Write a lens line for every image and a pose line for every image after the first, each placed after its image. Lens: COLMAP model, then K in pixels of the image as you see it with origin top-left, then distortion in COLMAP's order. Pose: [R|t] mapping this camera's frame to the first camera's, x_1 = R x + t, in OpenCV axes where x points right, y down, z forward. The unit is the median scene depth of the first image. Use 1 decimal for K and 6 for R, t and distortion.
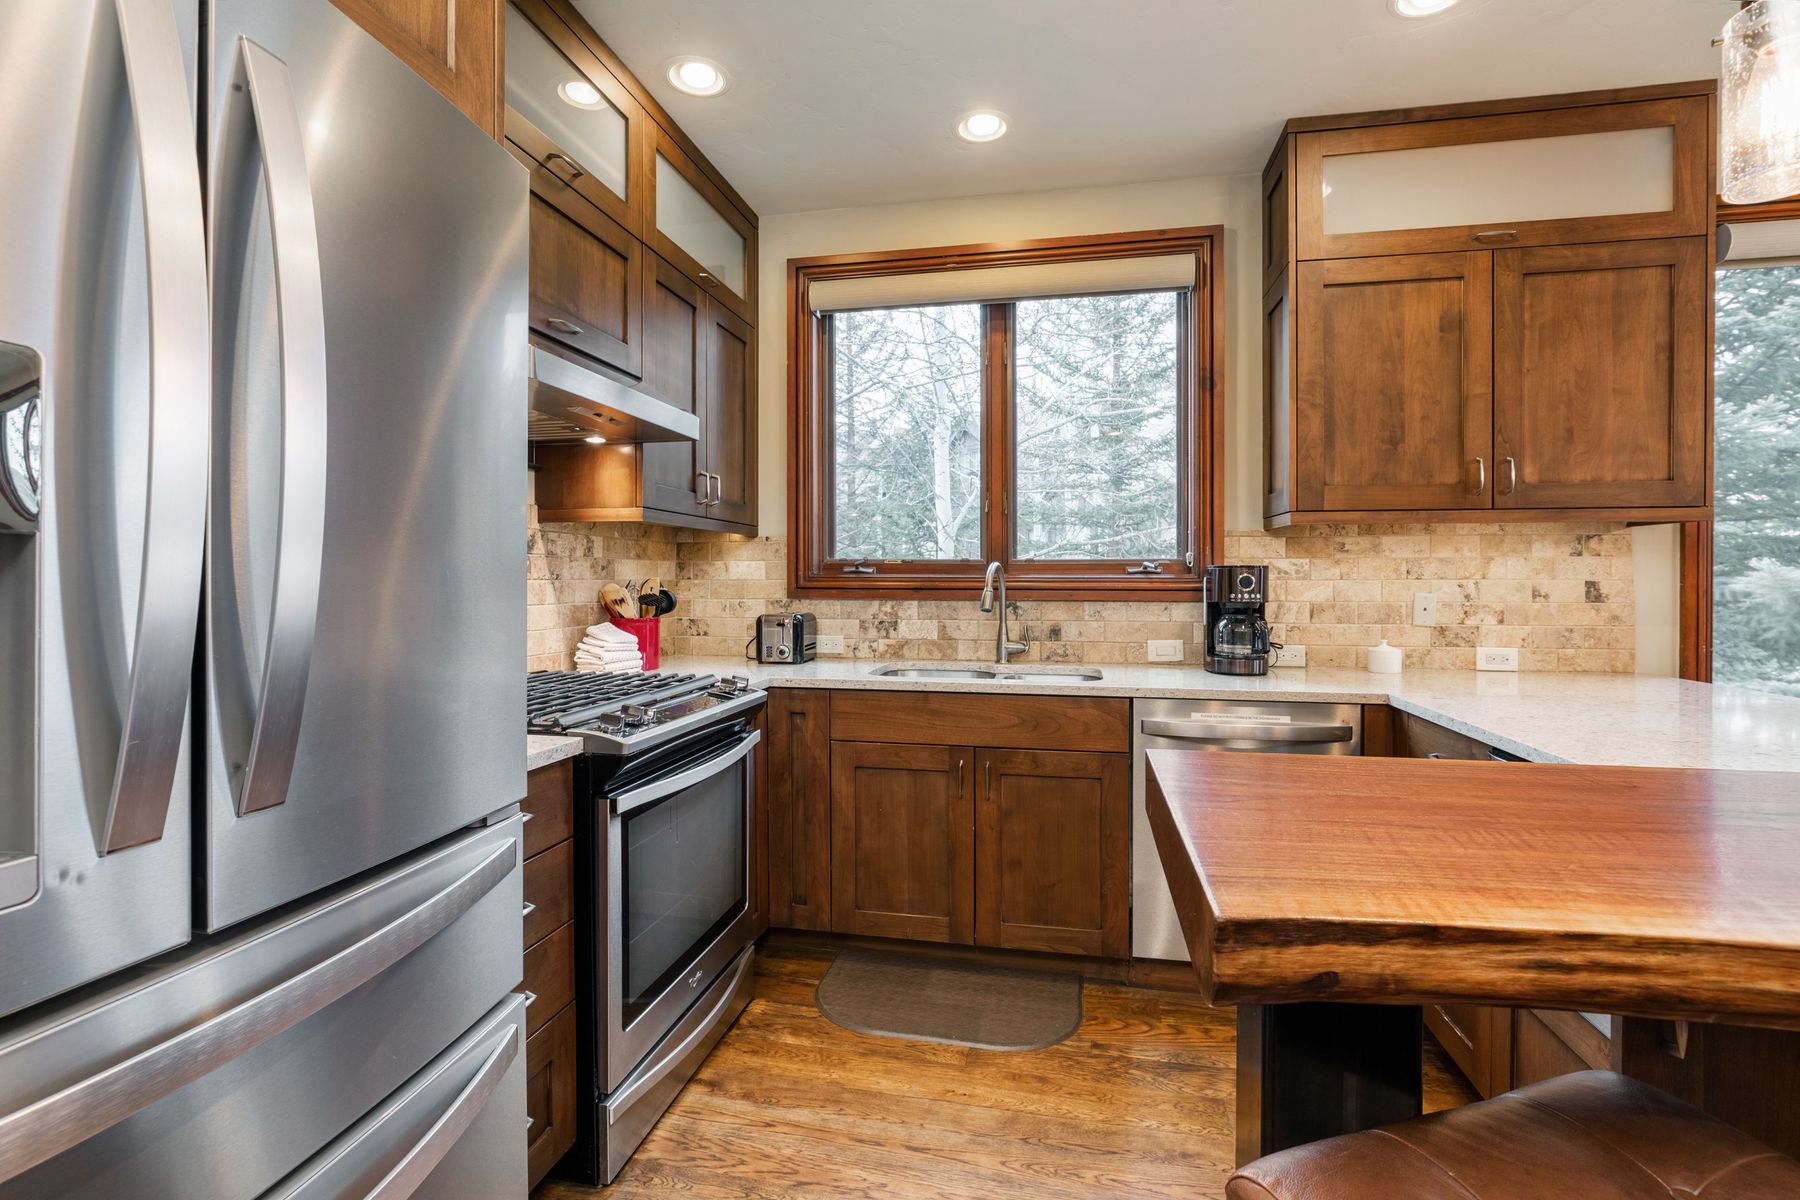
lens RADIAL K [[847.1, 0, 921.8], [0, 847.1, 564.9], [0, 0, 1]] dist [-0.009185, 0.000603]
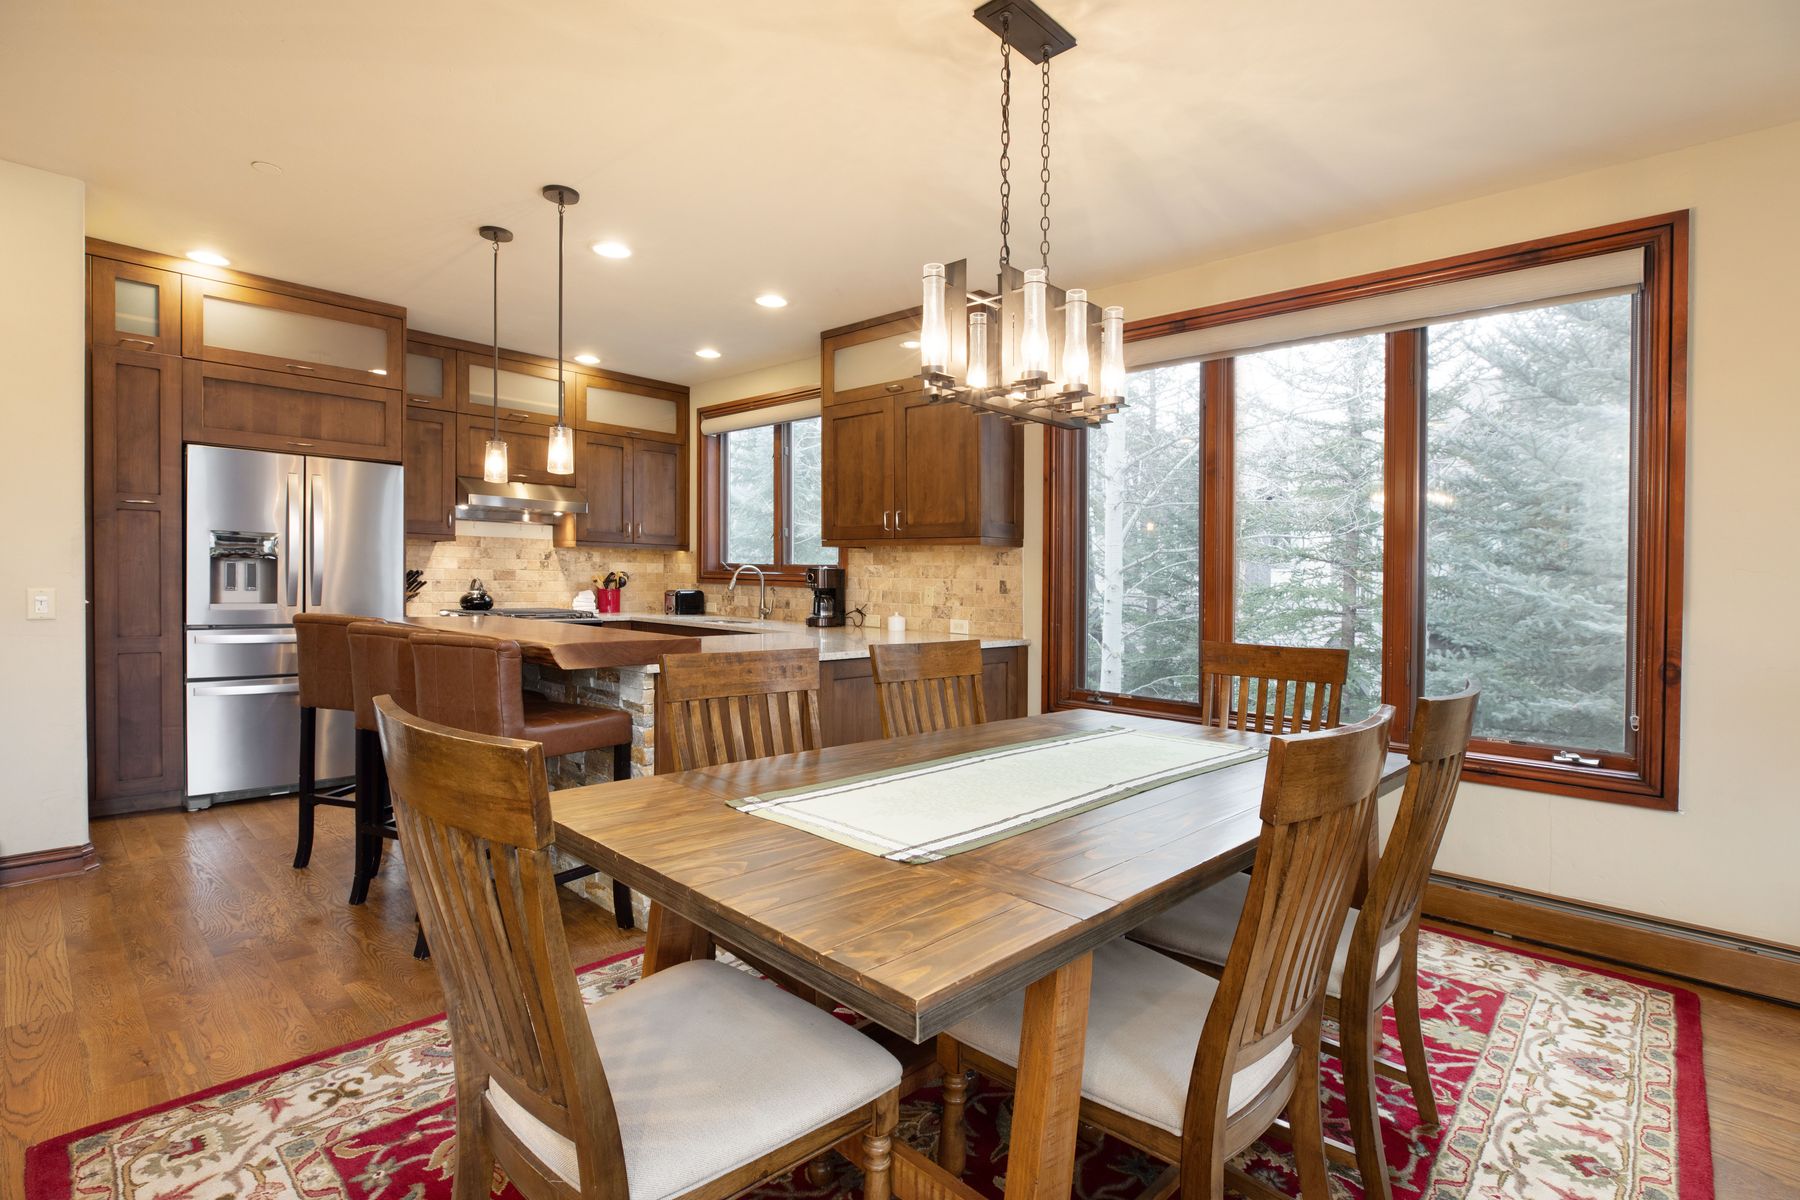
lens RADIAL K [[847.1, 0, 946.5], [0, 847.1, 582.3], [0, 0, 1]] dist [-0.009185, 0.000603]
pose [[0.871158, 0.019362, -0.490620, 1.521735], [-0.012469, 0.999772, 0.017315, -0.004577], [0.490844, -0.008966, 0.871201, -0.488710]]
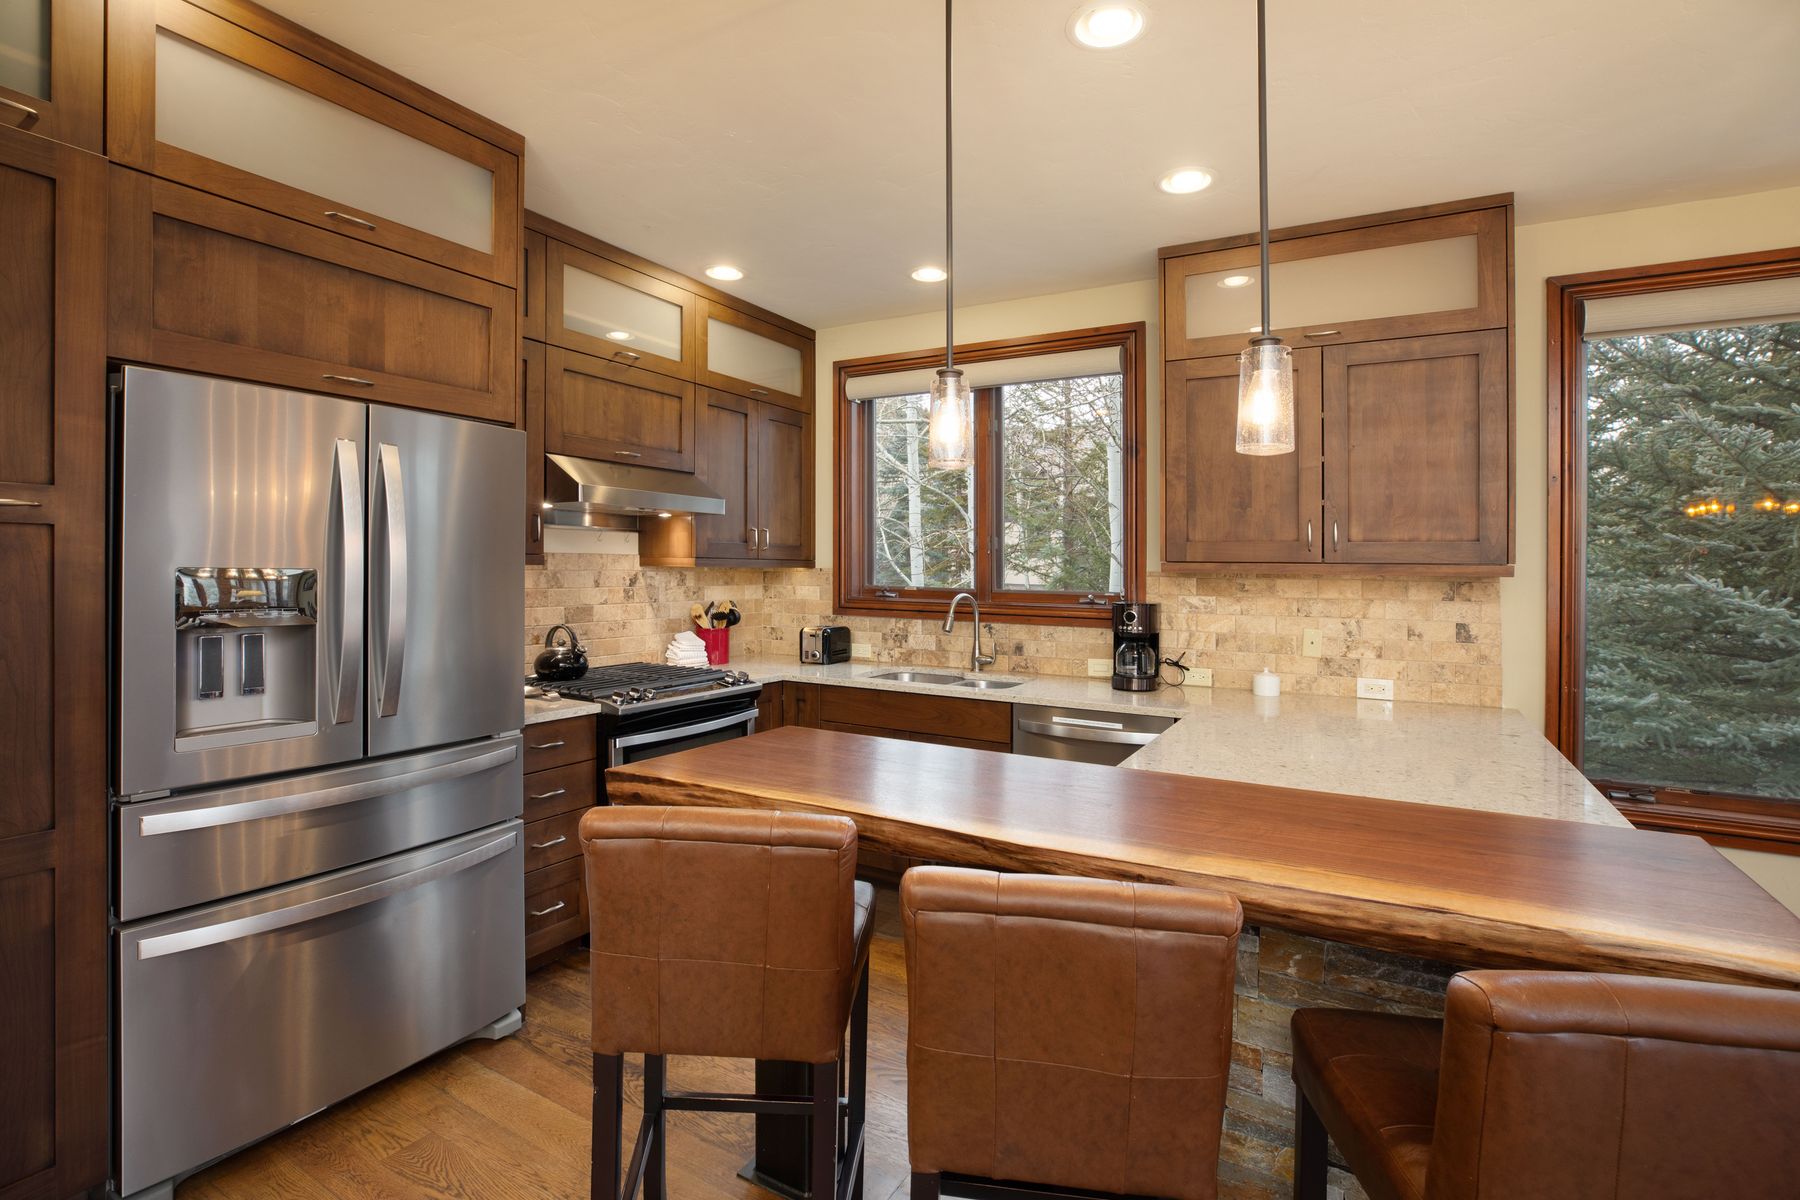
lens RADIAL K [[847.1, 0, 925.1], [0, 847.1, 558.7], [0, 0, 1]] dist [-0.009185, 0.000603]
pose [[0.953728, 0.008589, -0.300548, 0.451725], [-0.008147, 0.999963, 0.002721, -0.064124], [0.300560, -0.000147, 0.953763, -0.281093]]
